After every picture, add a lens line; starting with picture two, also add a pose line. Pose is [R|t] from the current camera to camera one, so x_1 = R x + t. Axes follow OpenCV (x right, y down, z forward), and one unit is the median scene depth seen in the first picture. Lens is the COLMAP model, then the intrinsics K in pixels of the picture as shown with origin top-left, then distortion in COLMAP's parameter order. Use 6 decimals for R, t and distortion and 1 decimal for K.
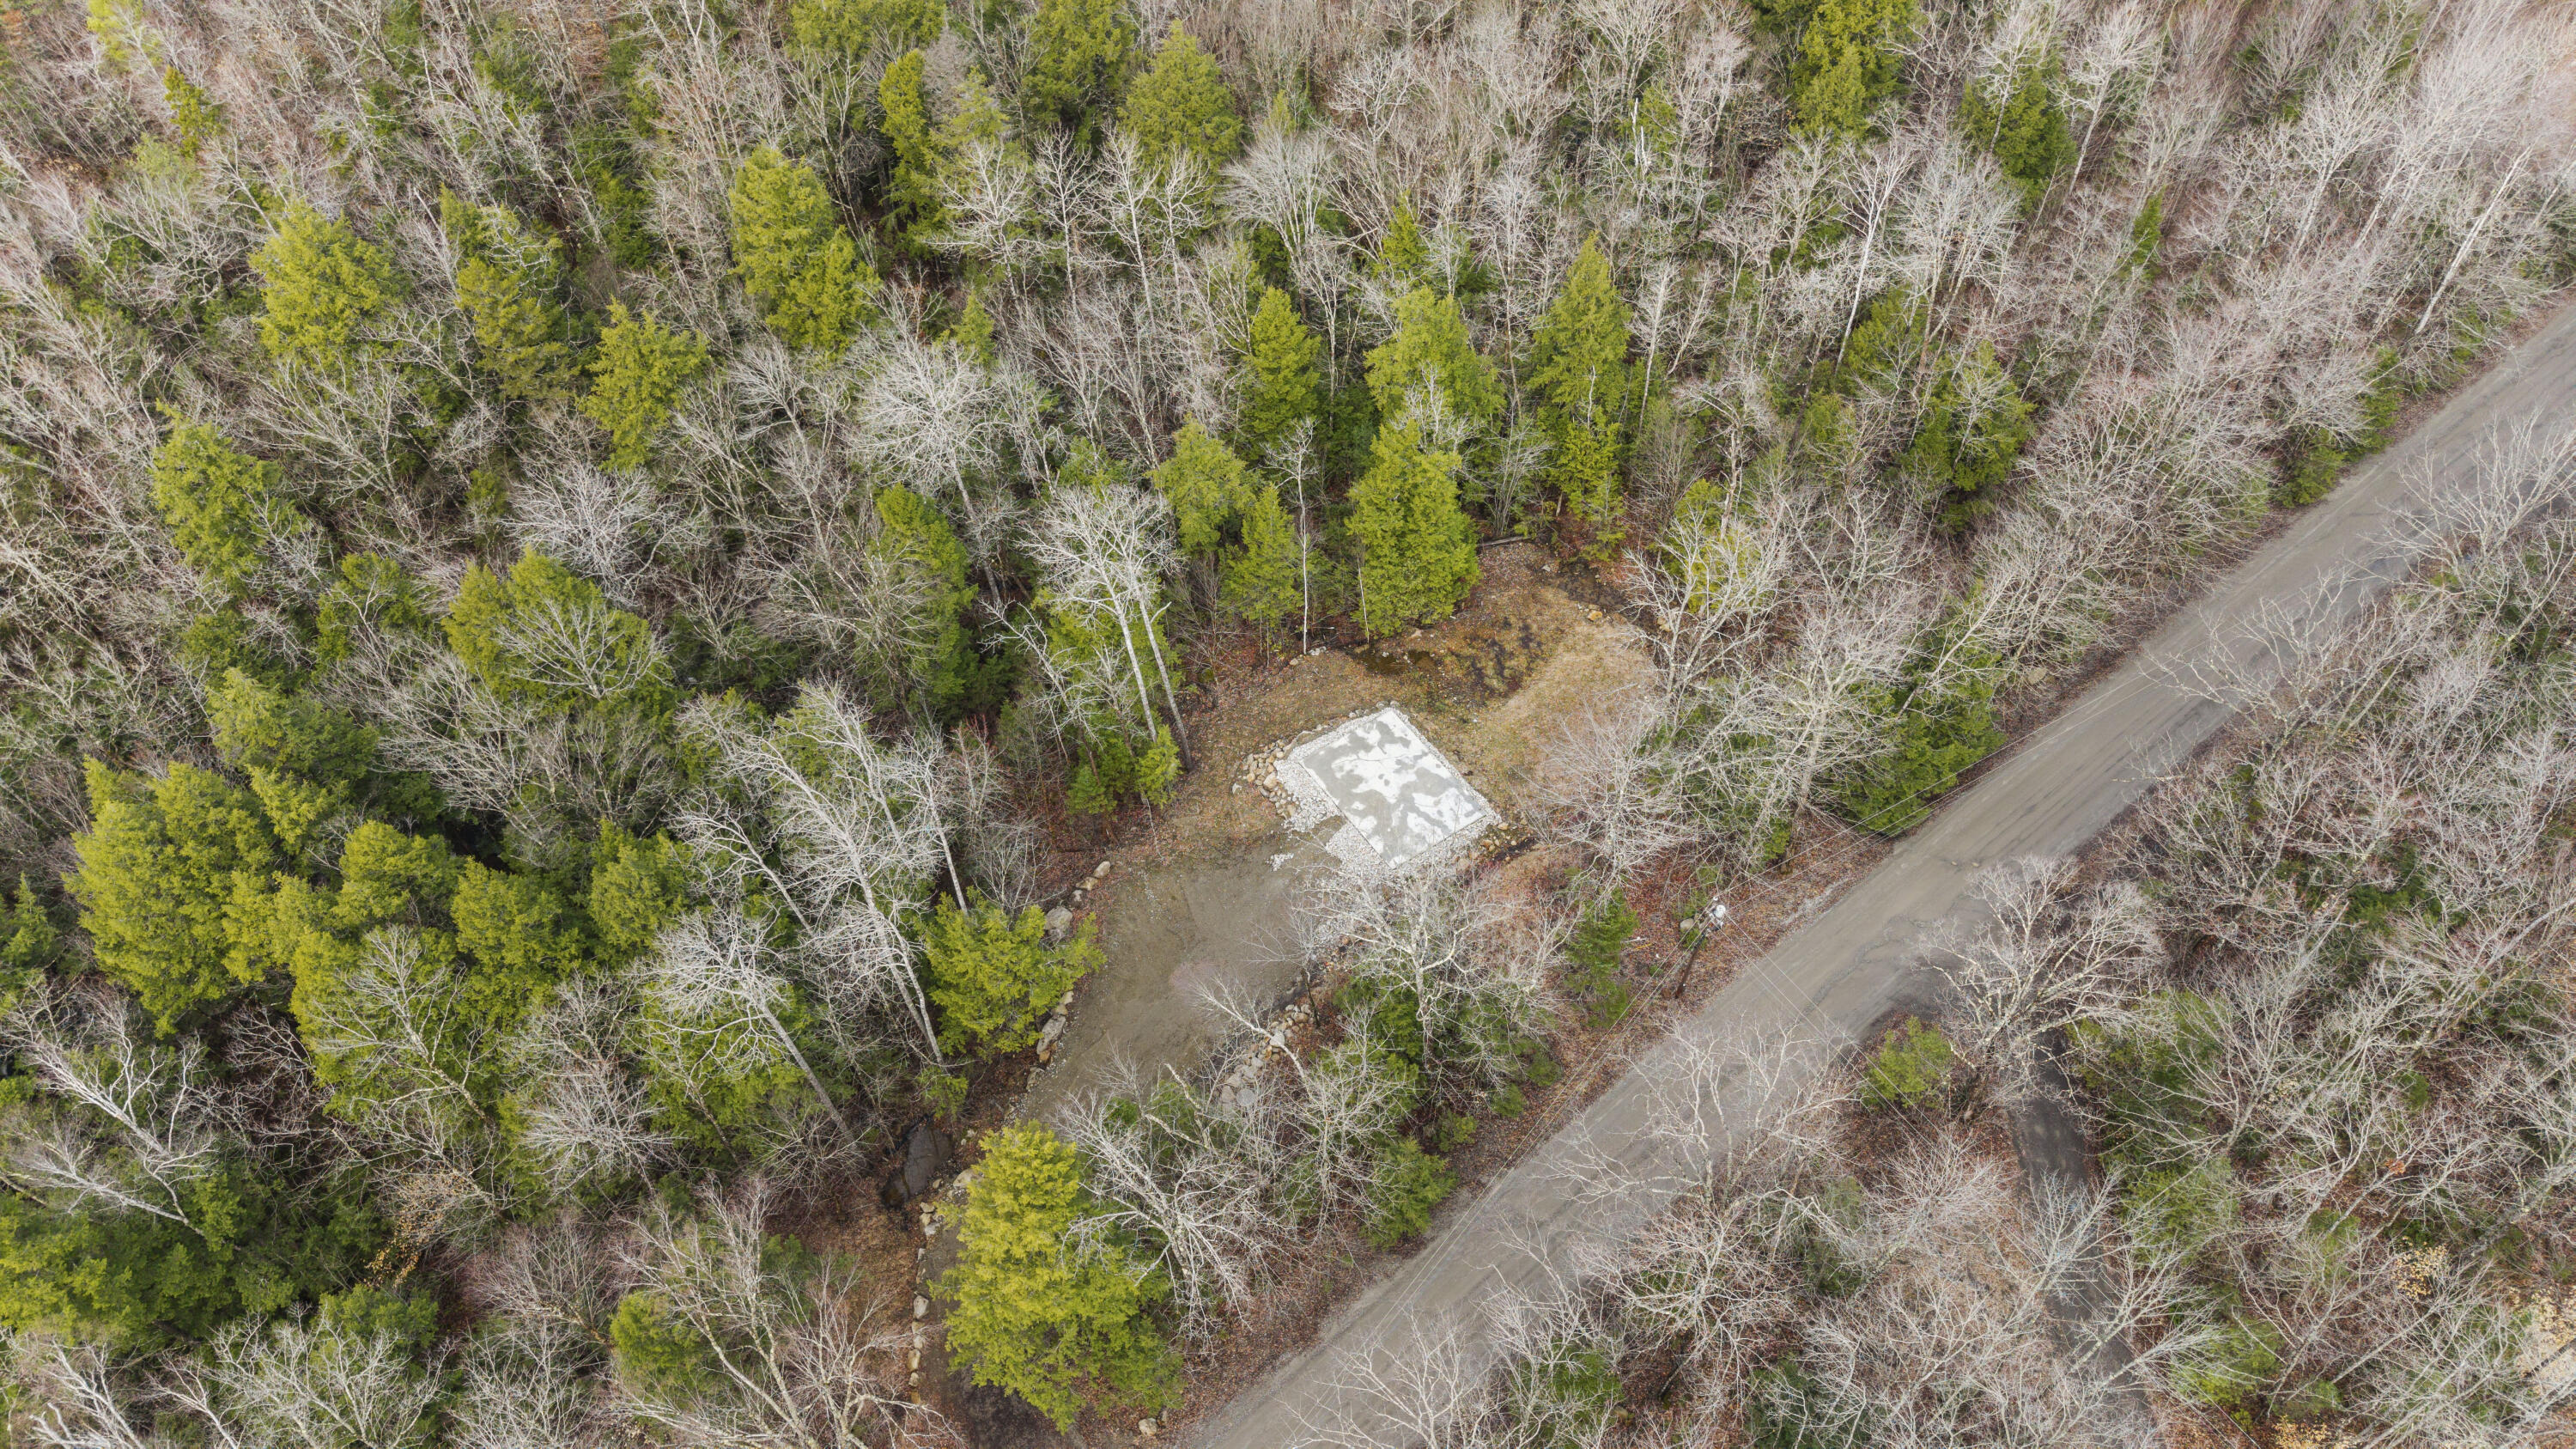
lens RADIAL K [[1761.0, 0, 1292.8], [0, 1761.0, 730.3], [0, 0, 1]] dist [0.050878, -0.044676]
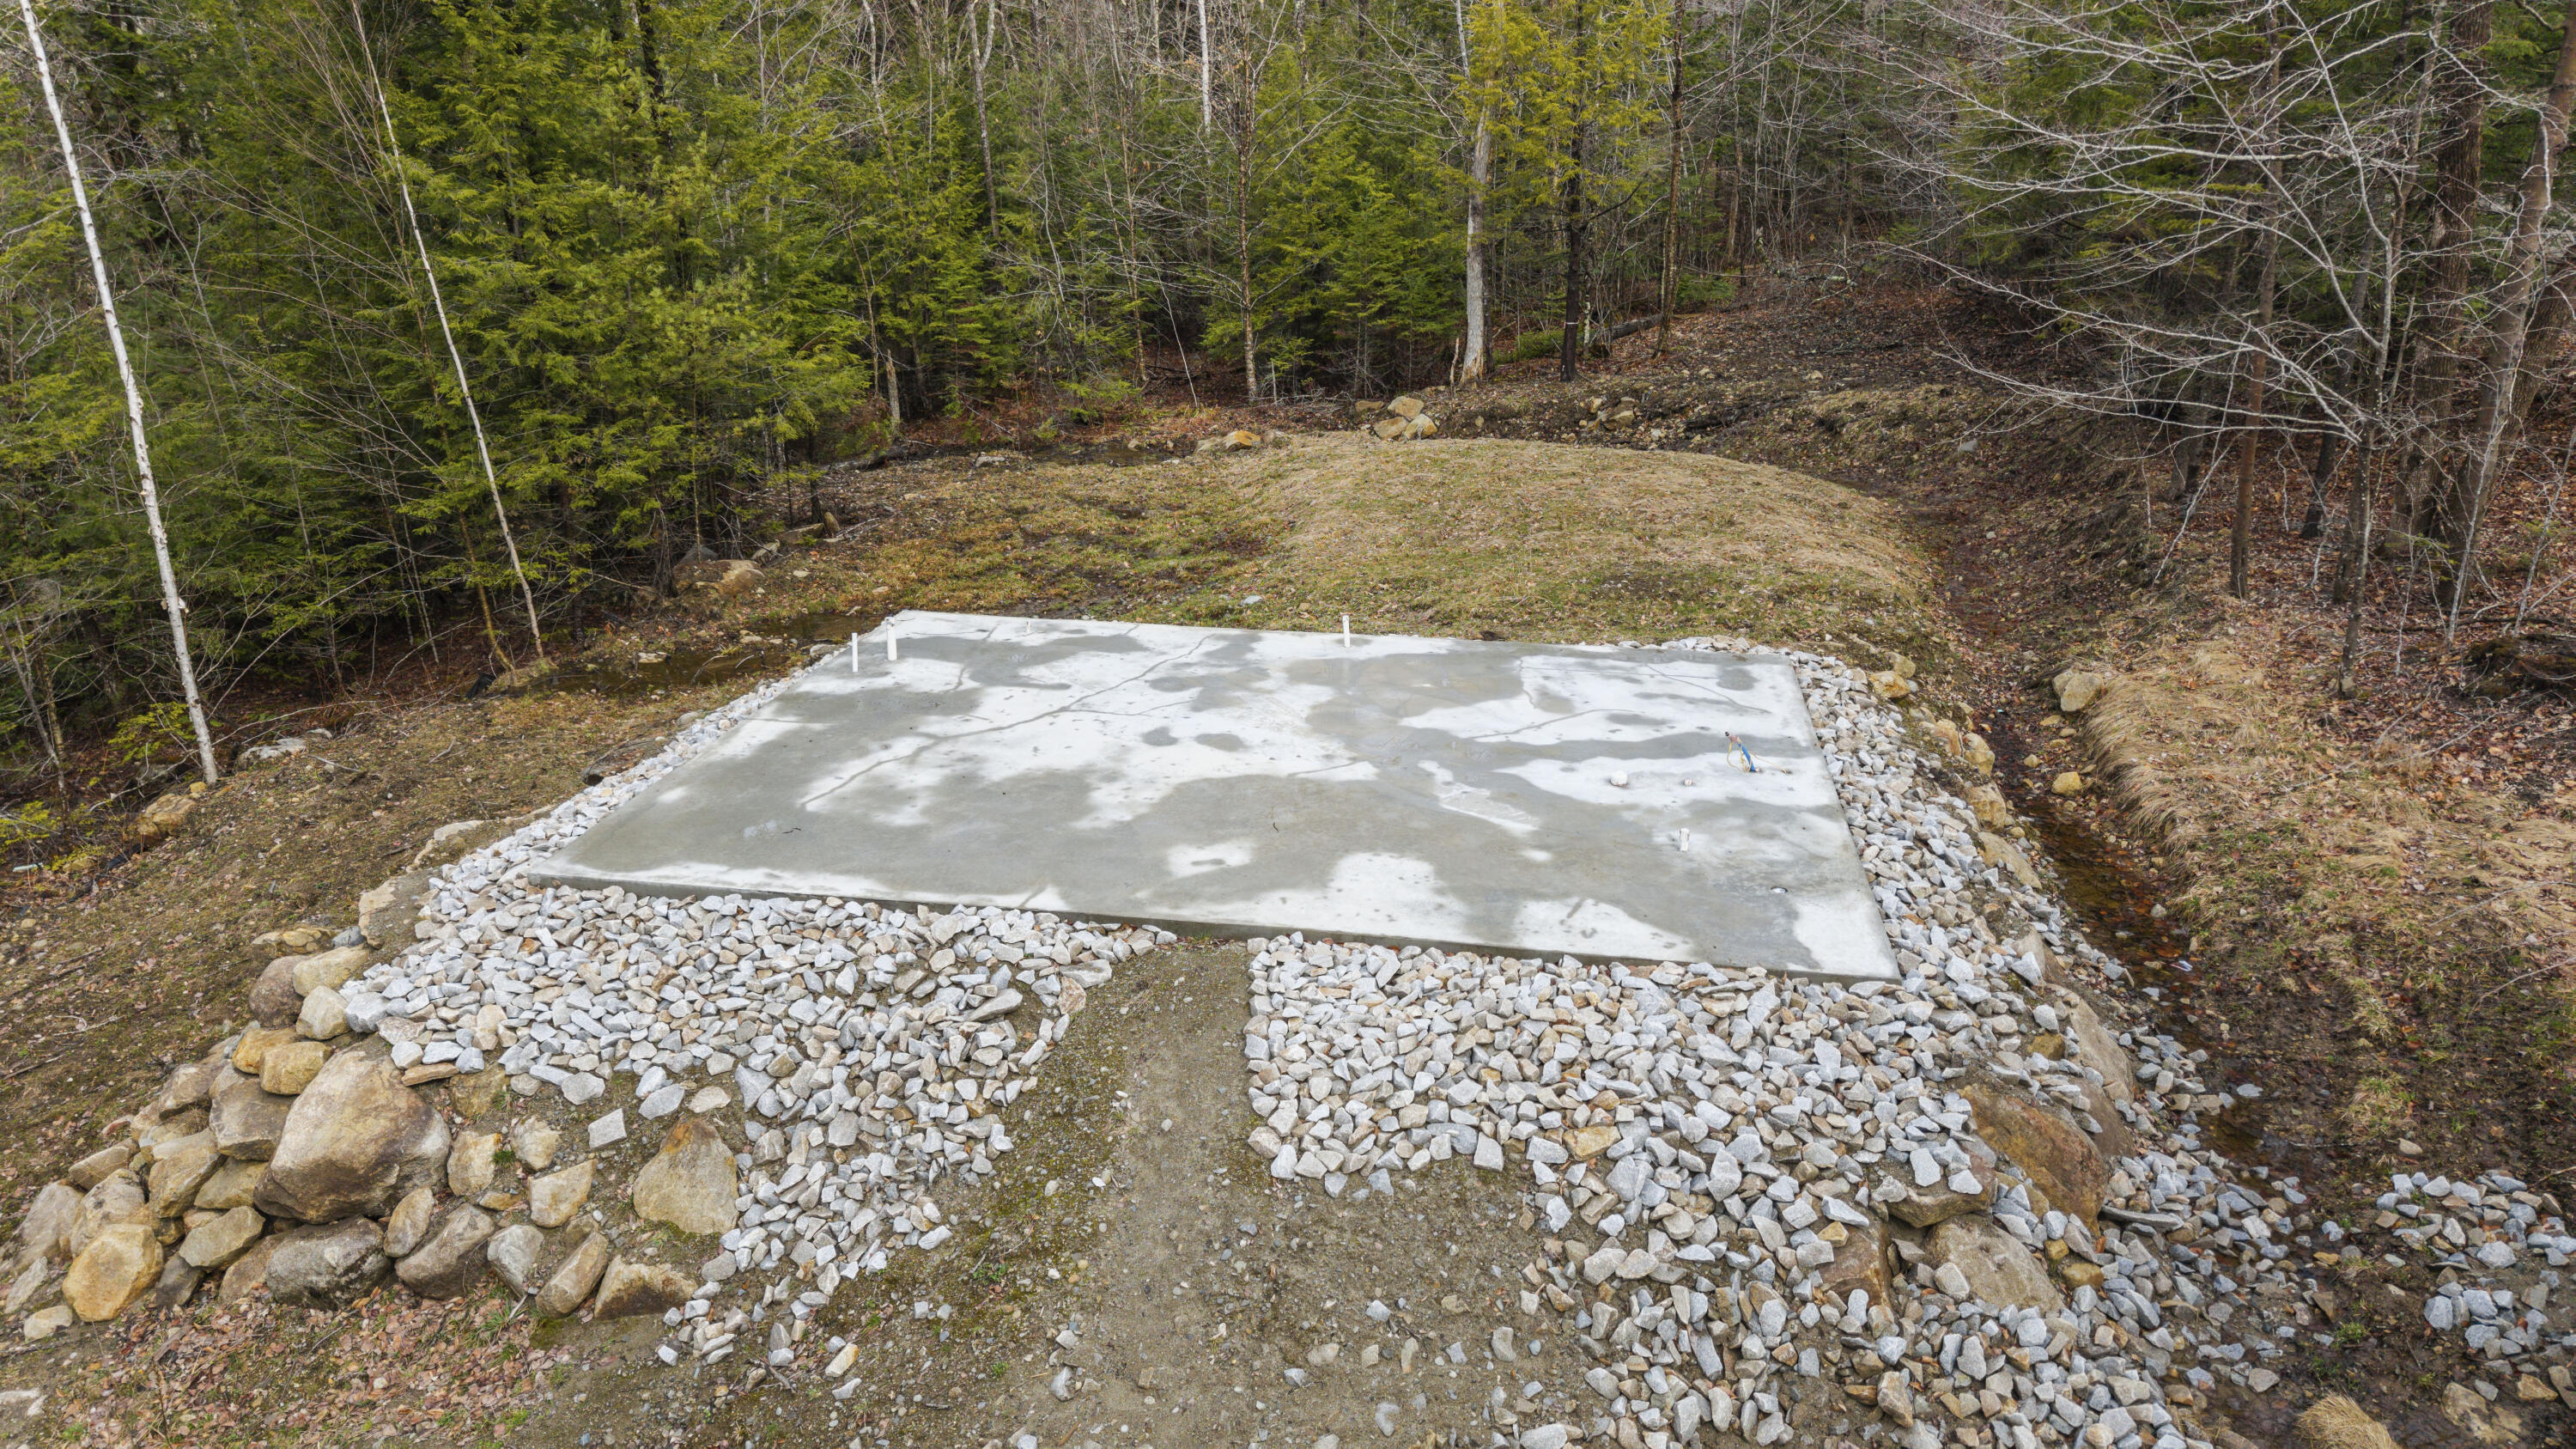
lens RADIAL K [[1761.0, 0, 1263.4], [0, 1761.0, 722.2], [0, 0, 1]] dist [0.050878, -0.044676]
pose [[0.707130, -0.213523, 0.674073, -0.041439], [0.547800, 0.768206, -0.331324, 0.079006], [-0.447082, 0.603546, 0.660189, 0.915174]]
